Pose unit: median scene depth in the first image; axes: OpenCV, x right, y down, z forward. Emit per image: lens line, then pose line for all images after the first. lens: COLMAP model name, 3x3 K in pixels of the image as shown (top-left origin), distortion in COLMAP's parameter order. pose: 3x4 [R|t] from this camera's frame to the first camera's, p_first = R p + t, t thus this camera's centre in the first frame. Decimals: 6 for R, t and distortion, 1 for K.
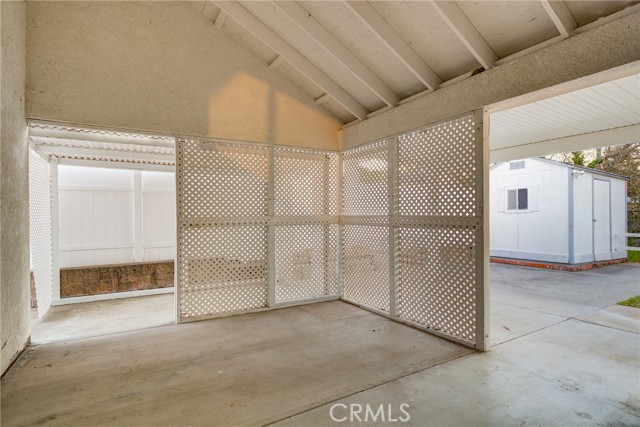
lens RADIAL K [[317.1, 0, 334.6], [0, 317.1, 210.9], [0, 0, 1]] dist [-0.010304, 0.002982]
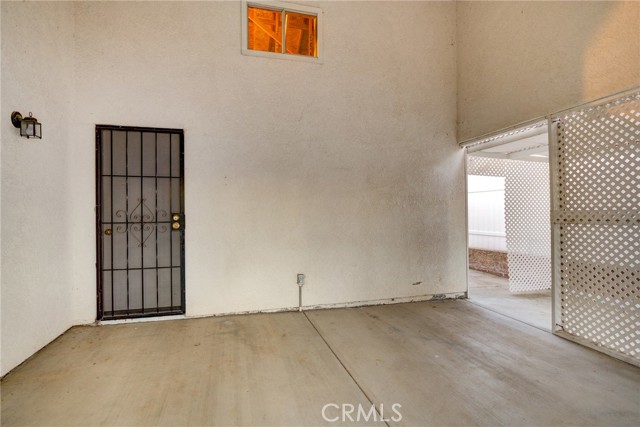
lens RADIAL K [[317.1, 0, 317.2], [0, 317.1, 212.5], [0, 0, 1]] dist [-0.010304, 0.002982]
pose [[-0.274655, -0.002669, -0.961539, 0.637901], [0.002673, 0.999990, -0.003539, 0.033918], [0.961539, -0.003542, -0.274645, 0.776951]]
